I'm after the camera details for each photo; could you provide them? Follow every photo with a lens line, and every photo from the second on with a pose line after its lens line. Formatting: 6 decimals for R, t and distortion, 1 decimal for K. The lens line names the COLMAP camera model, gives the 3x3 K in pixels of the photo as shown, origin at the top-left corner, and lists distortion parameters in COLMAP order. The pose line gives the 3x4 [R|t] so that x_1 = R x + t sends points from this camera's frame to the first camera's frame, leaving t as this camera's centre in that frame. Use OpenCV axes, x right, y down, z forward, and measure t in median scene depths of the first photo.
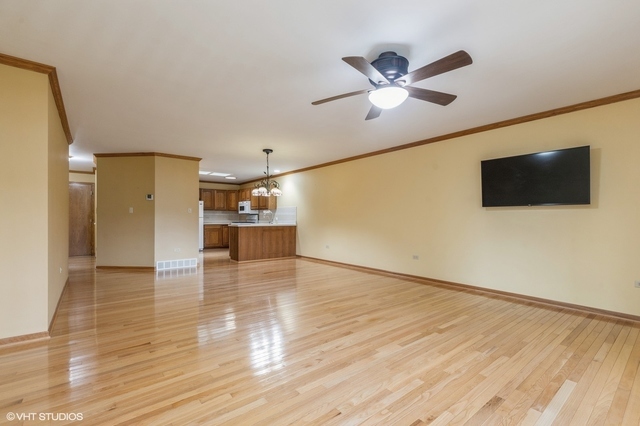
lens RADIAL K [[293.3, 0, 319.2], [0, 293.3, 214.5], [0, 0, 1]] dist [0.003606, -0.000825]
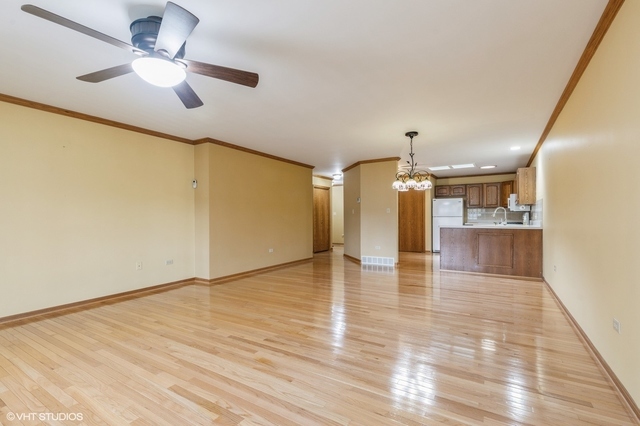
lens RADIAL K [[293.3, 0, 319.6], [0, 293.3, 216.4], [0, 0, 1]] dist [0.003606, -0.000825]
pose [[0.343378, -0.002755, -0.939193, 0.463436], [0.013602, 0.999905, 0.002041, 0.002922], [0.939099, -0.013476, 0.343383, 0.454102]]
